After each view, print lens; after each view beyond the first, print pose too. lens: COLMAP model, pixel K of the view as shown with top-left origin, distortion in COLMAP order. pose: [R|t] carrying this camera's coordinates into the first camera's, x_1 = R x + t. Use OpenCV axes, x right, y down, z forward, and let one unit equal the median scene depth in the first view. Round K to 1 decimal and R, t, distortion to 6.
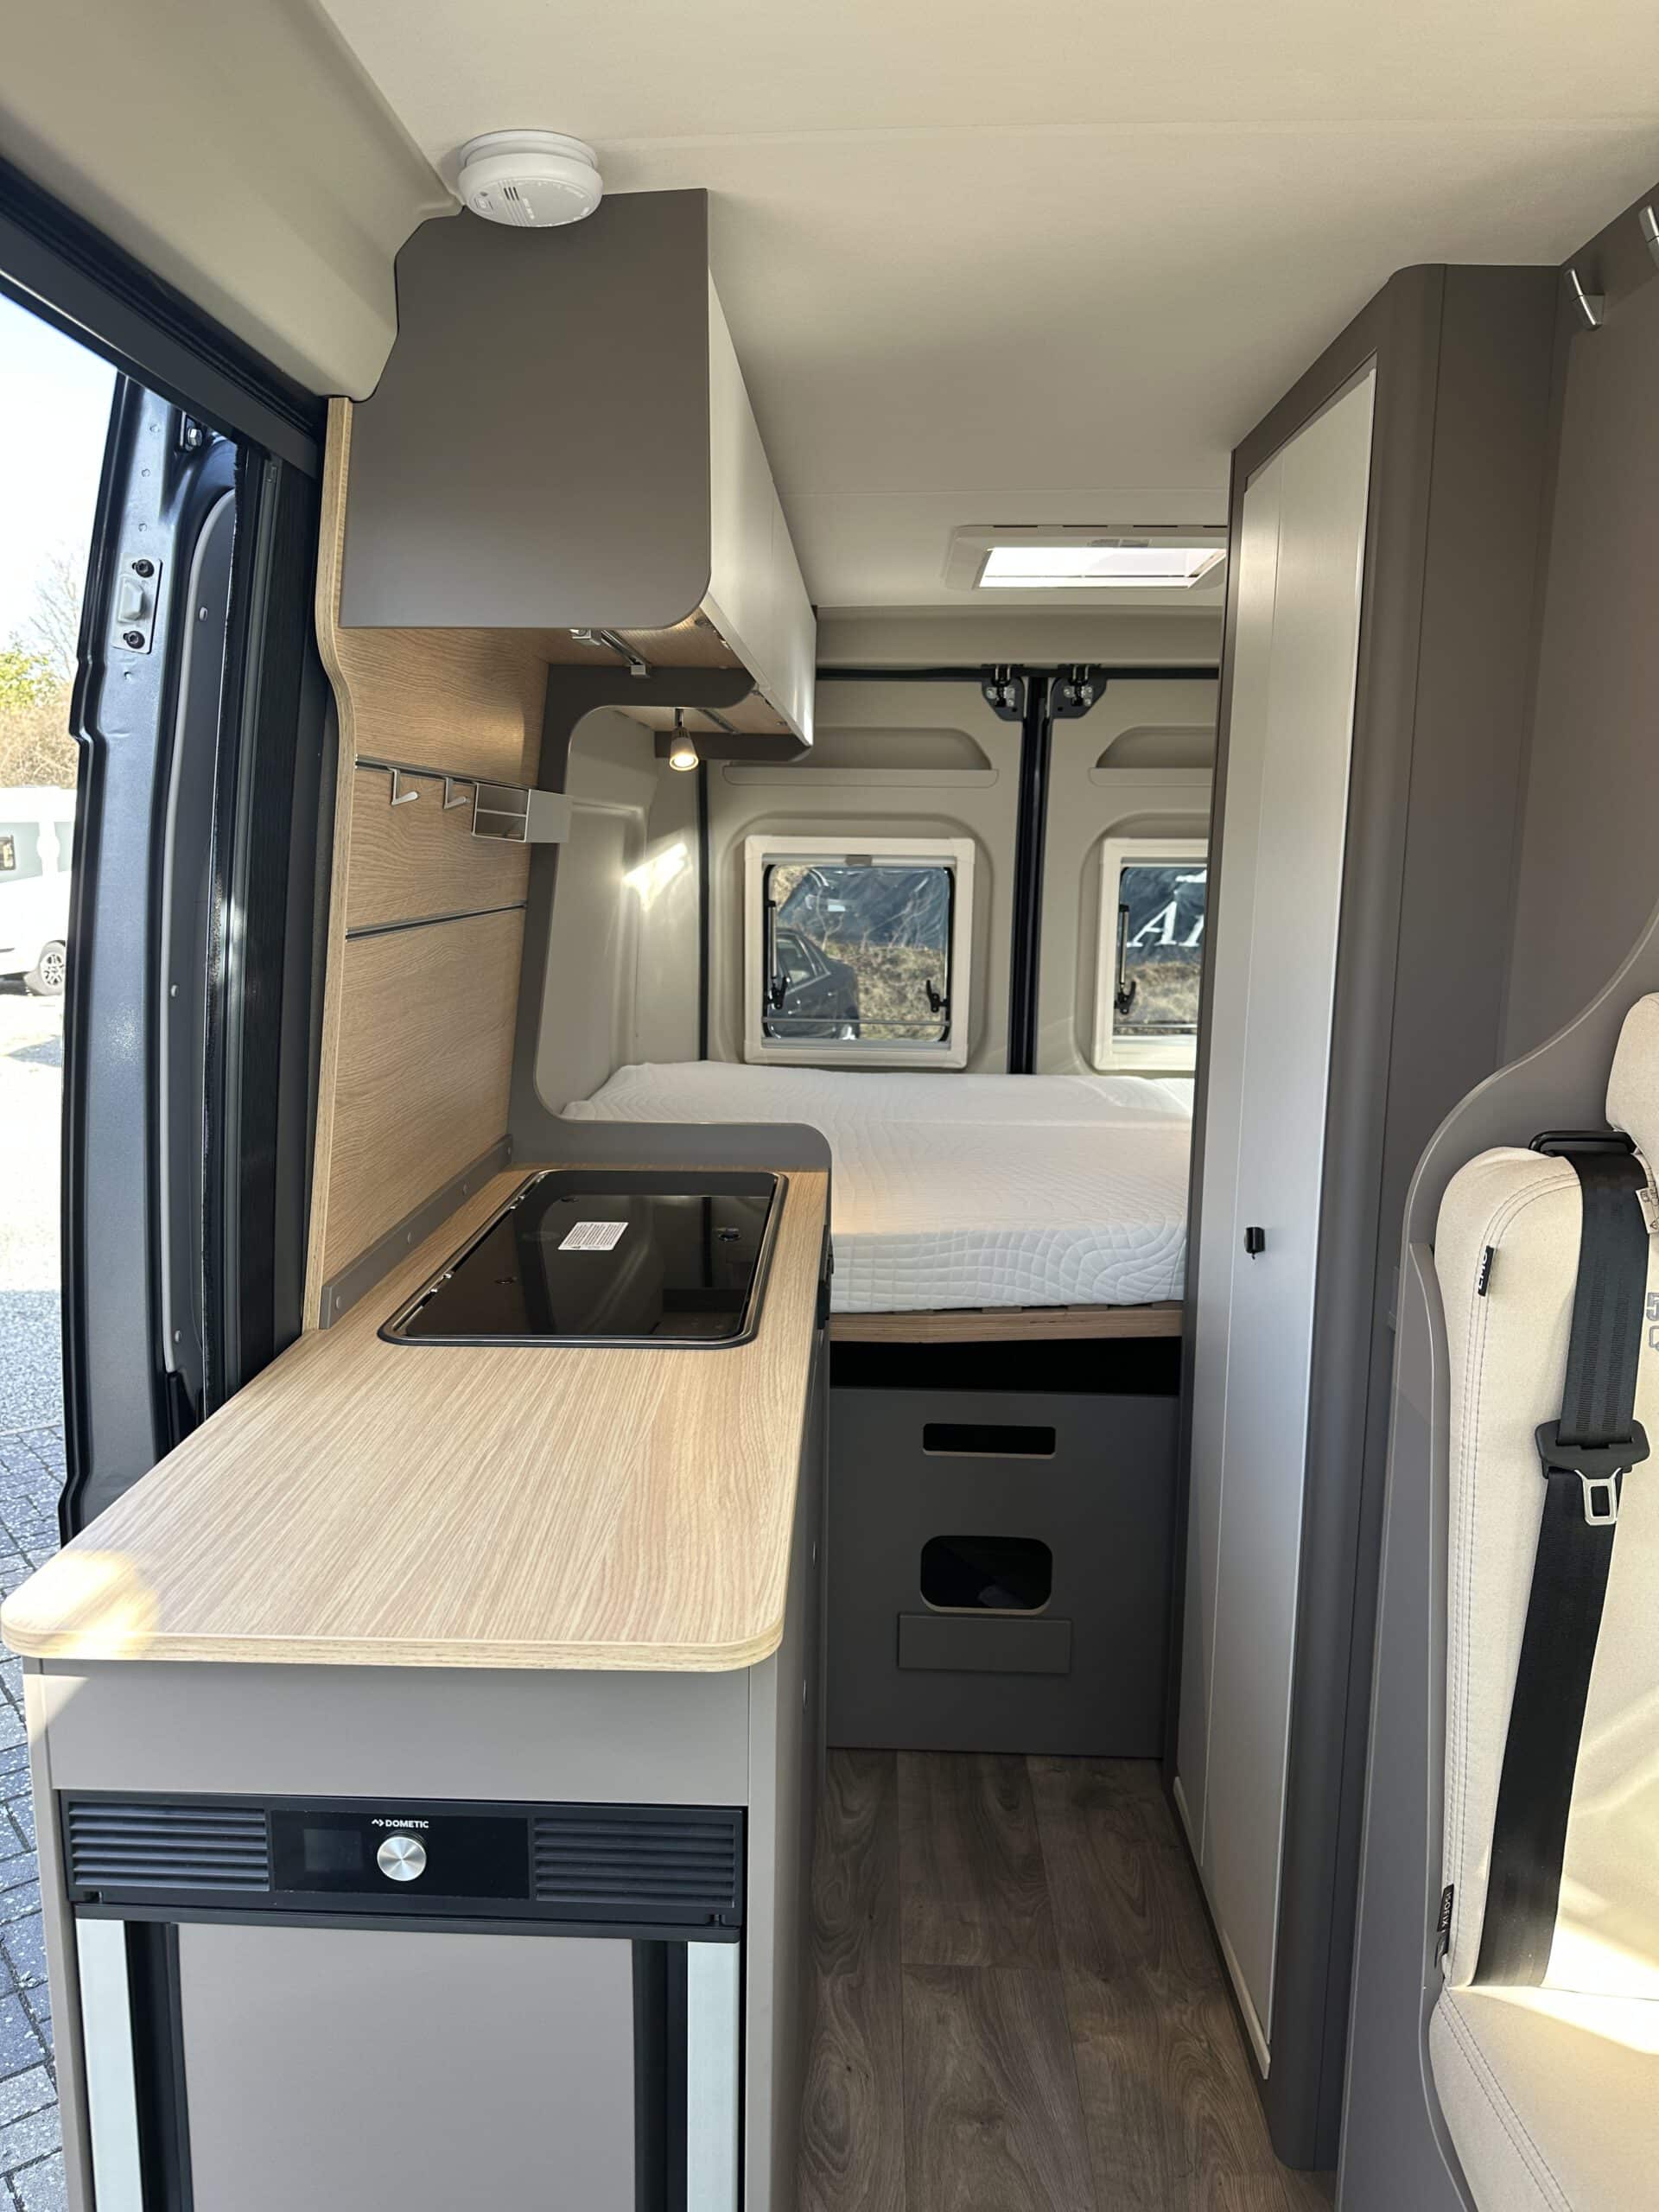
lens RADIAL K [[1557.4, 0, 819.4], [0, 1557.4, 1105.1], [0, 0, 1]] dist [0.096479, -0.131921]
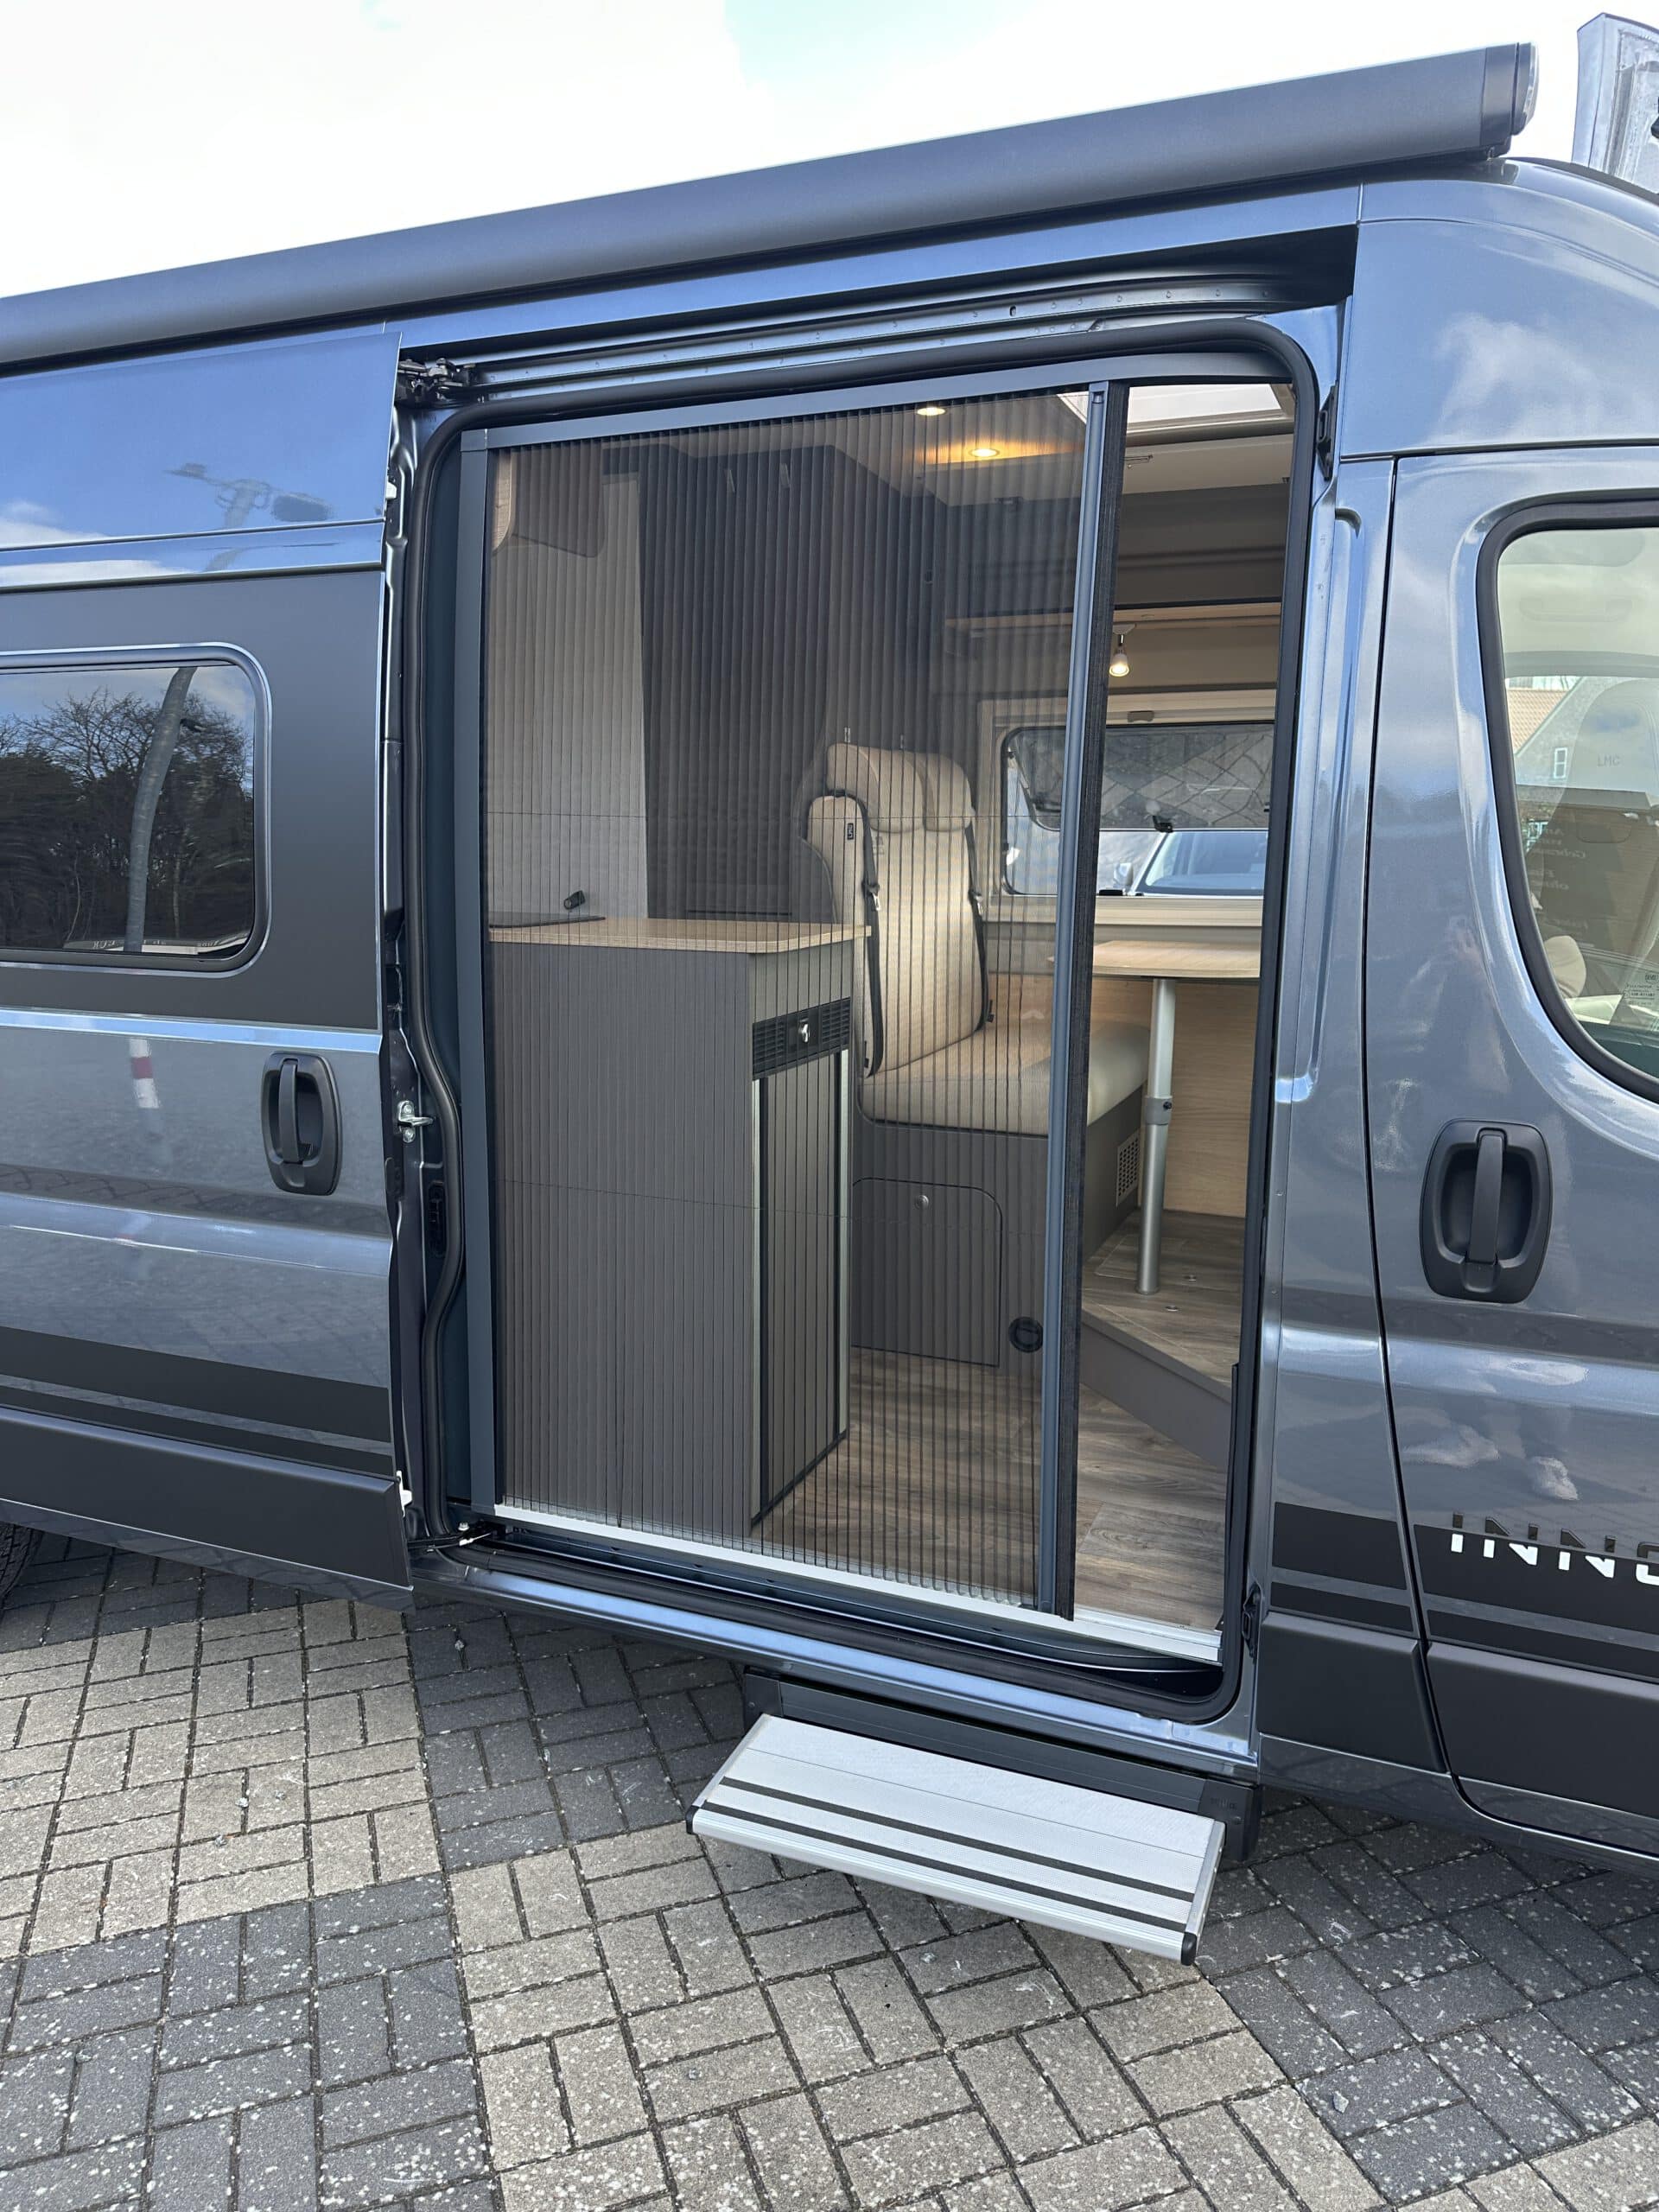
lens RADIAL K [[1583.6, 0, 810.0], [0, 1583.6, 1110.6], [0, 0, 1]] dist [0.028170, -0.022696]
pose [[0.357426, -0.171380, 0.918083, -1.776547], [0.159313, 0.979800, 0.120877, 0.179618], [-0.920253, 0.103058, 0.377509, -0.009103]]
